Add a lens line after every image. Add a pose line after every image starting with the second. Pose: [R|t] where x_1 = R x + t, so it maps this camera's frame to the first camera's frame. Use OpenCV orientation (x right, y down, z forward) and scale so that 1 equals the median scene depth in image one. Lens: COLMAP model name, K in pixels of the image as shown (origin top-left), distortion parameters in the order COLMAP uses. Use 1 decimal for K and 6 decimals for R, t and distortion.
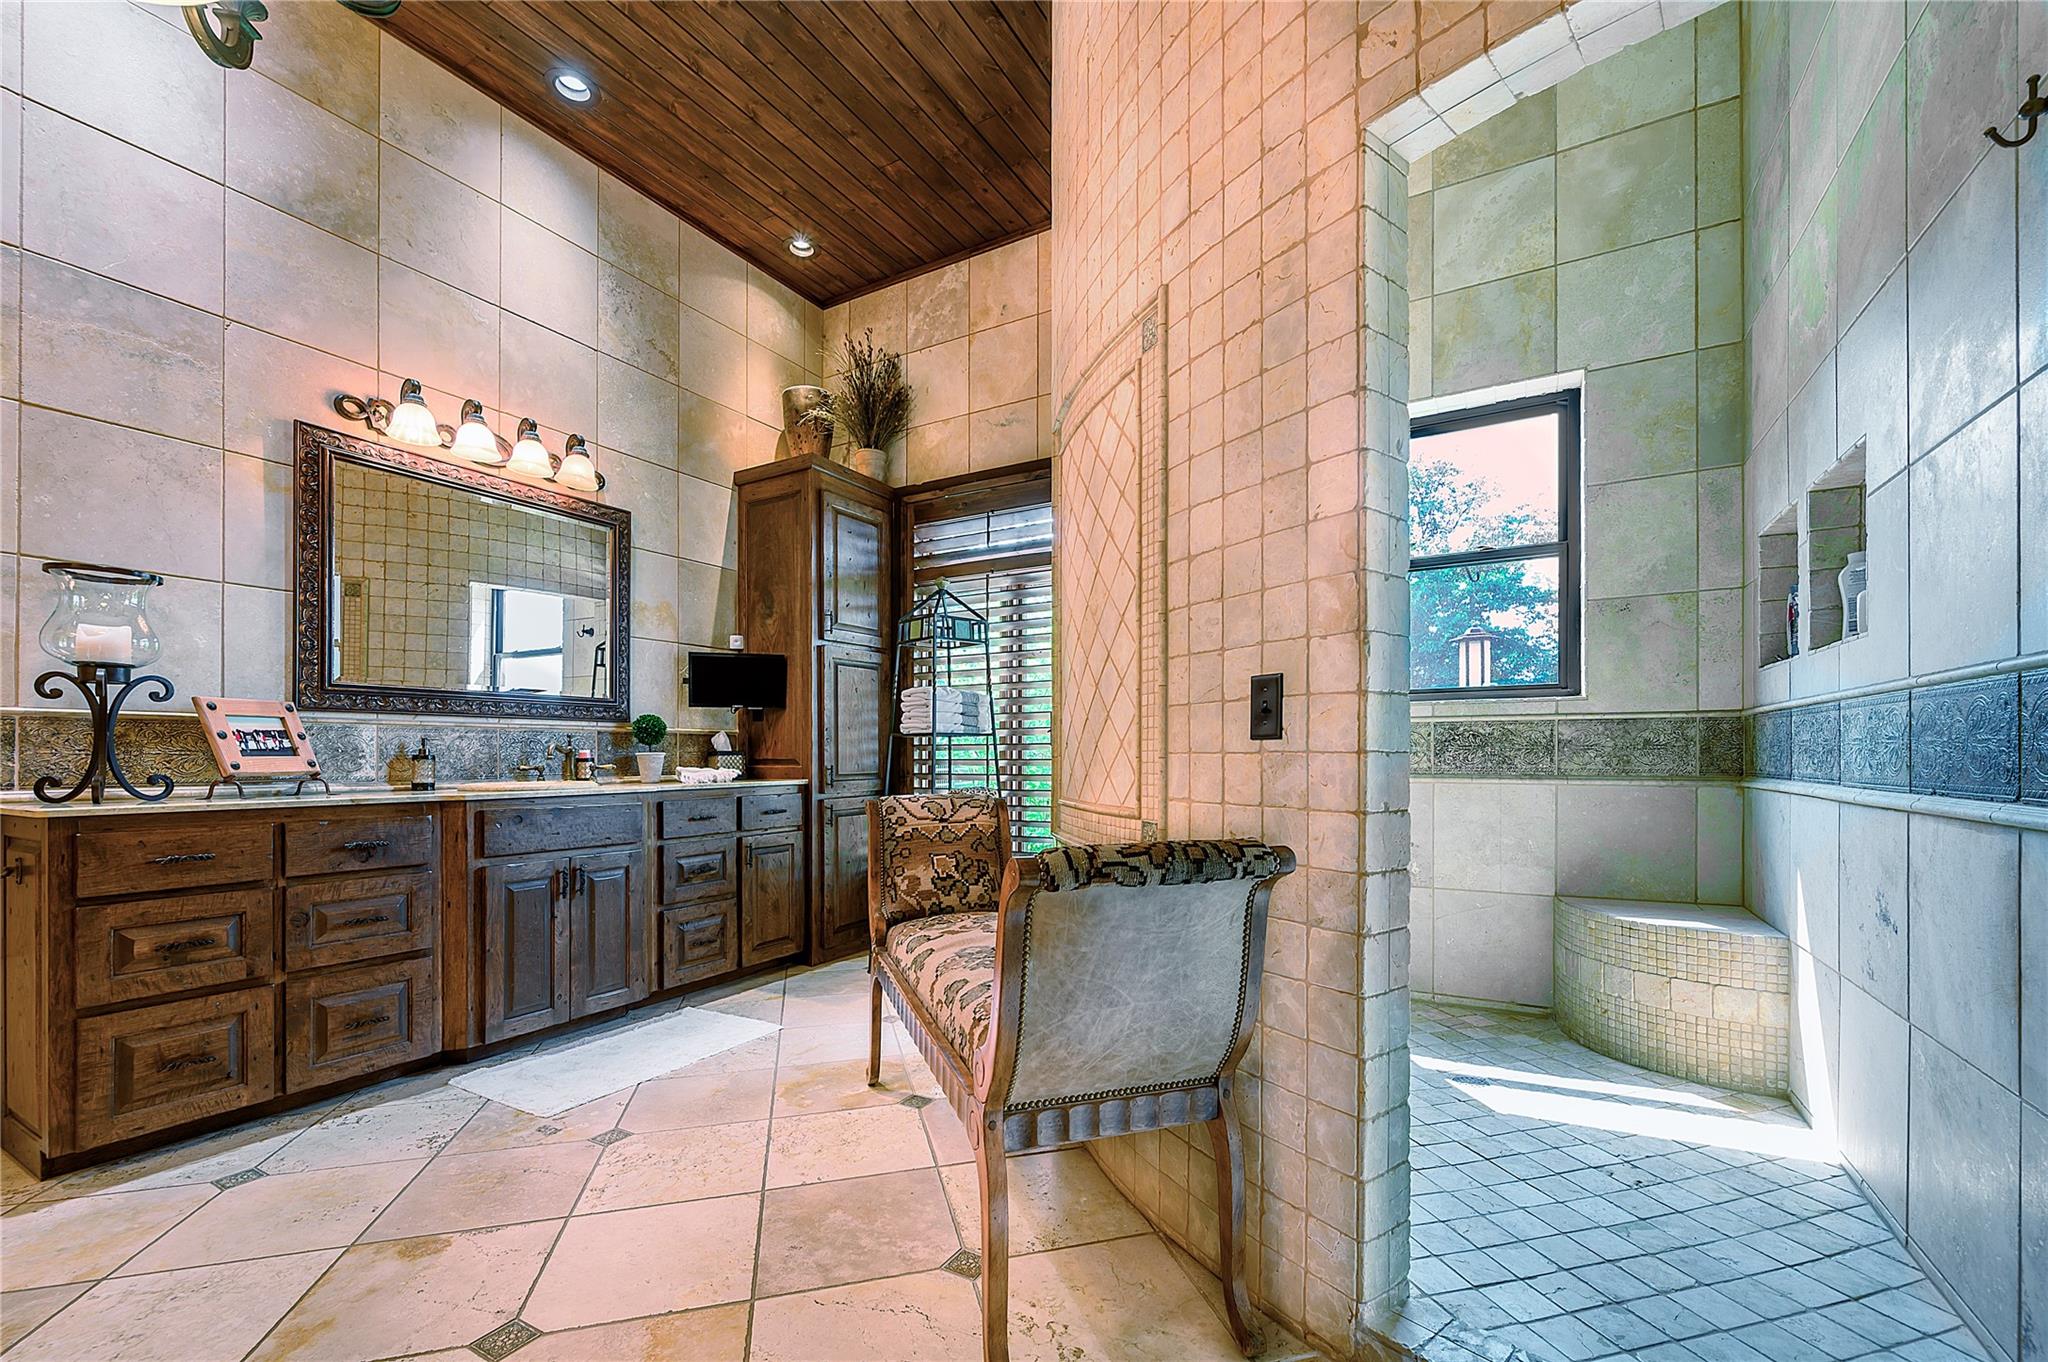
lens RADIAL K [[831.3, 0, 1018.8], [0, 831.3, 755.0], [0, 0, 1]] dist [-0.000713, 0.000039]
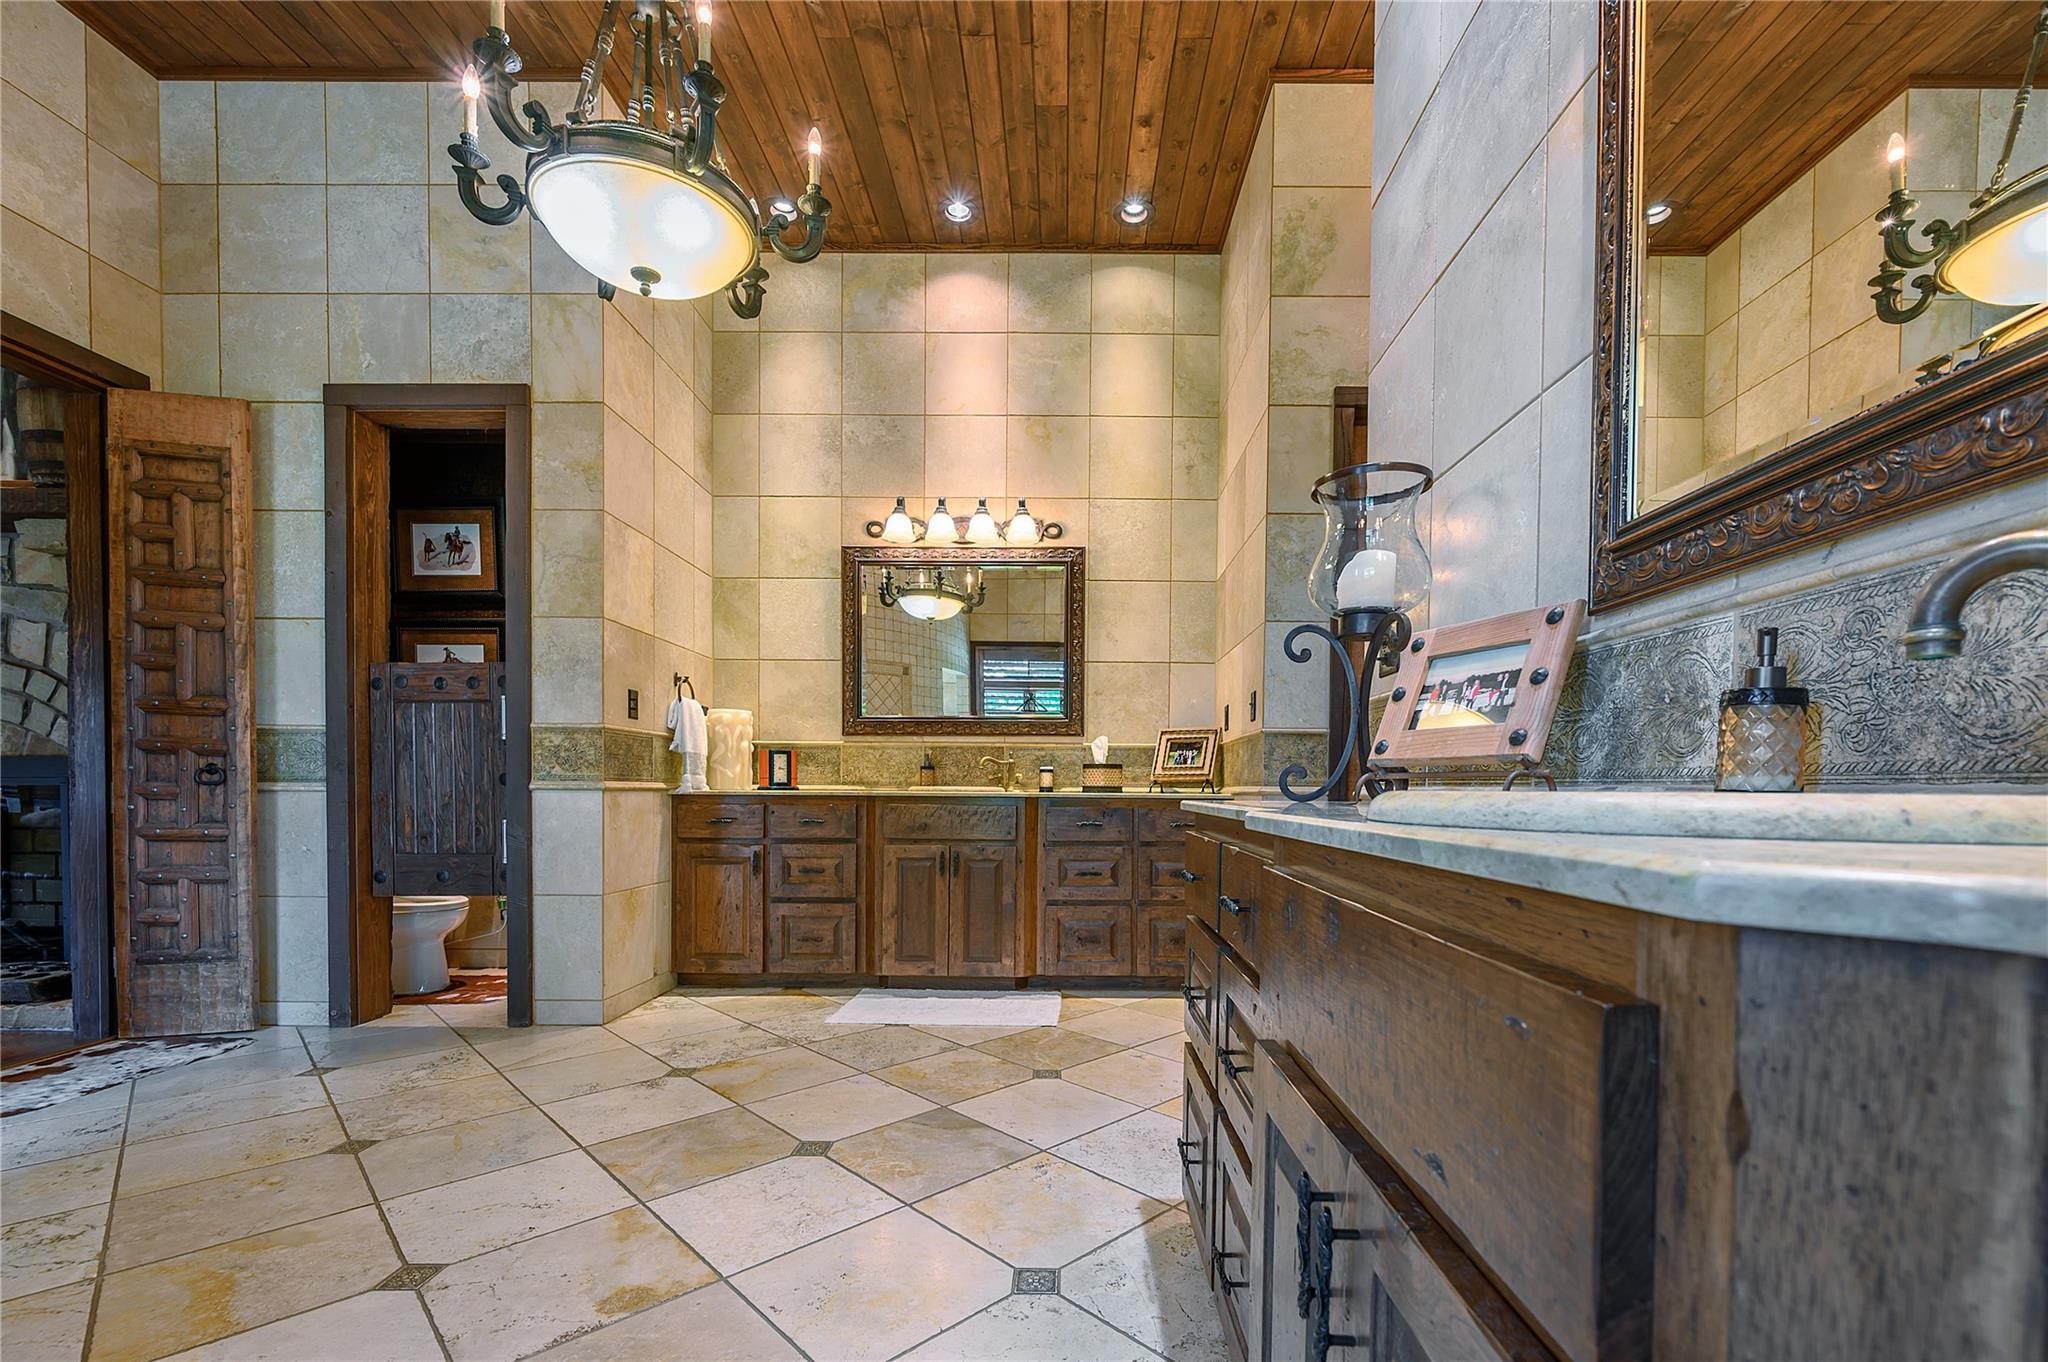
lens RADIAL K [[869.7, 0, 1074.6], [0, 869.7, 803.8], [0, 0, 1]] dist [0.000073, 0.000092]
pose [[-0.854929, 0.009938, -0.518650, -0.372966], [0.000147, 0.999821, 0.018915, 0.033606], [0.518745, 0.016095, -0.854778, 1.153367]]
